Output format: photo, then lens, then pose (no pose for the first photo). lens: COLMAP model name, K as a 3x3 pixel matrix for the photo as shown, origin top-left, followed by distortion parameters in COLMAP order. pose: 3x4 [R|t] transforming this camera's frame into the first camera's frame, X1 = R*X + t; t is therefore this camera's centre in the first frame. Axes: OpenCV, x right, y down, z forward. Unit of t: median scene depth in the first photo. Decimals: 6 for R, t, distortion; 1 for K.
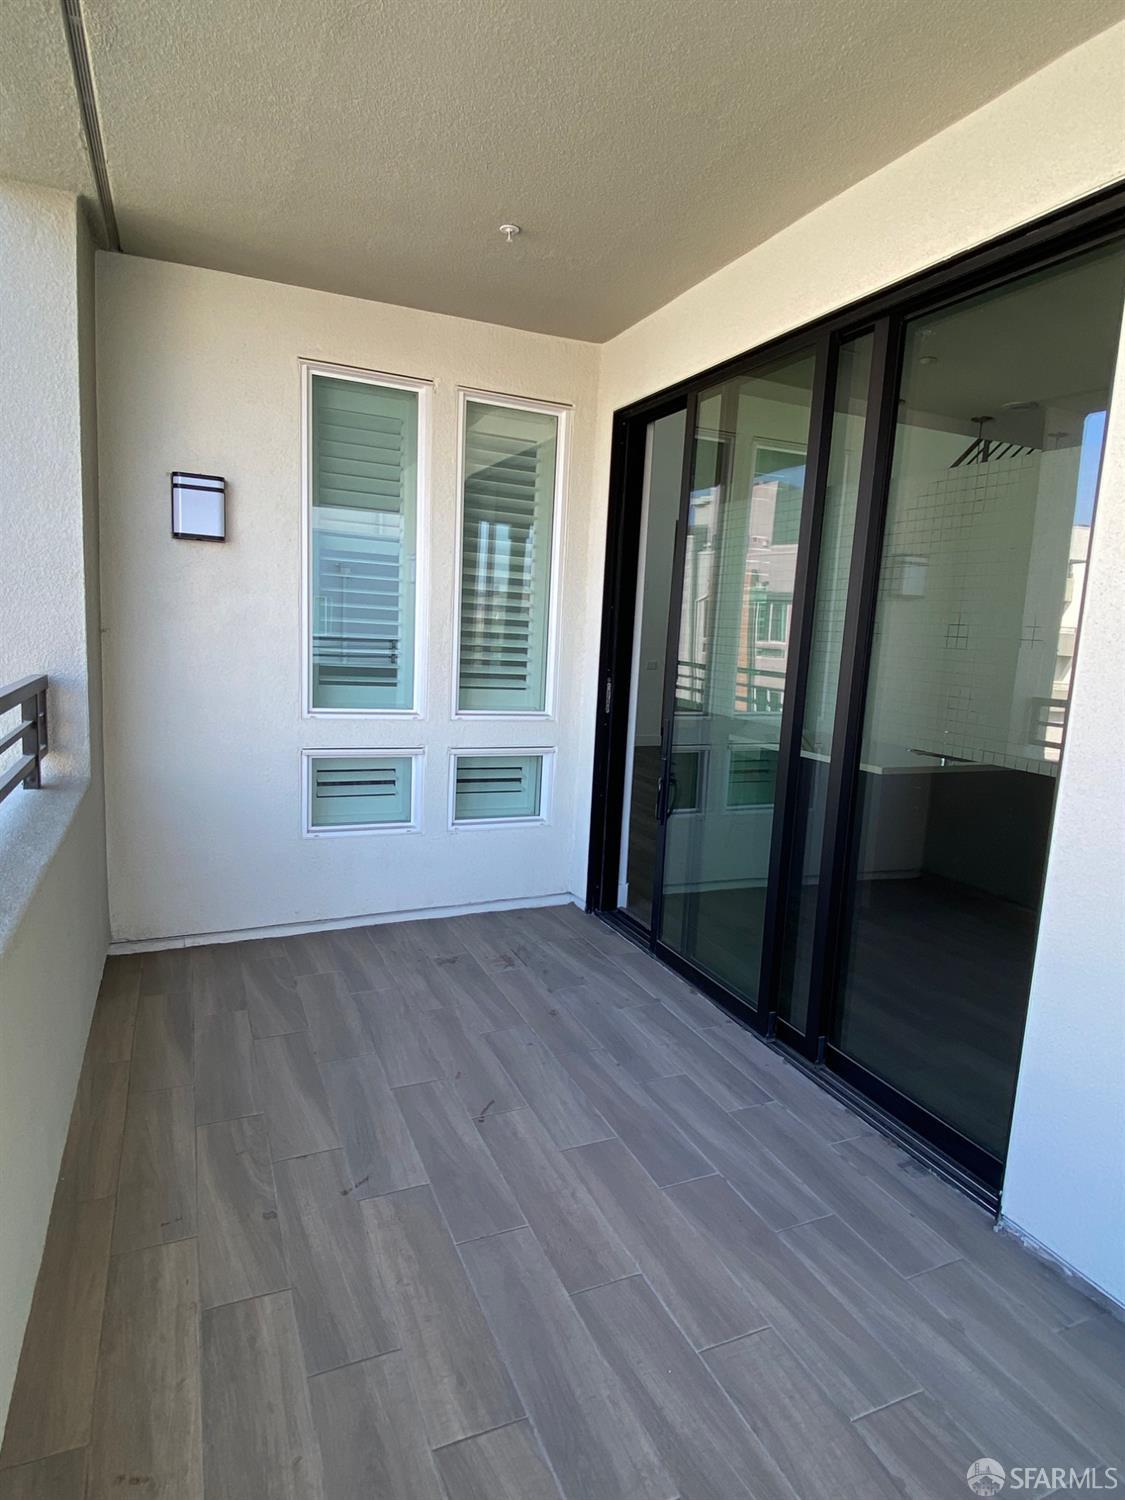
lens RADIAL K [[830.4, 0, 567.5], [0, 830.4, 749.6], [0, 0, 1]] dist [-0.003496, -0.001105]
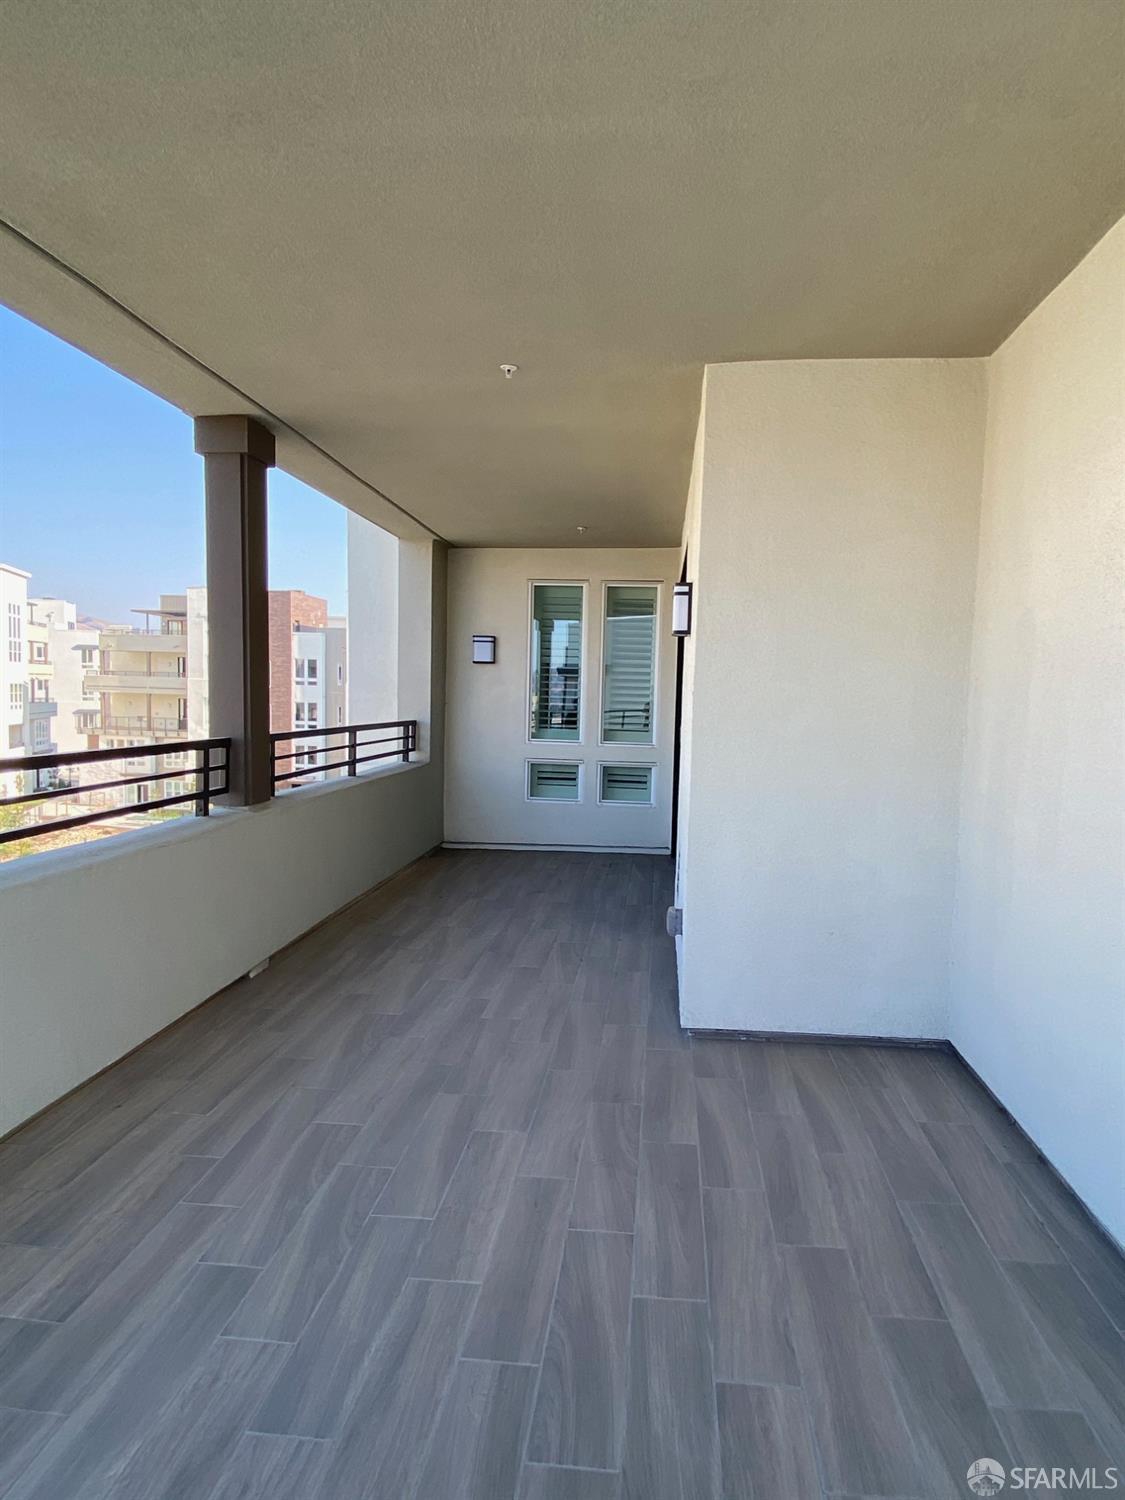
lens RADIAL K [[830.4, 0, 562.1], [0, 830.4, 746.9], [0, 0, 1]] dist [-0.003496, -0.001105]
pose [[0.851443, 0.001407, -0.524445, 0.867032], [-0.056997, 0.994321, -0.089869, 0.156950], [0.521340, 0.106410, 0.846688, -0.738746]]
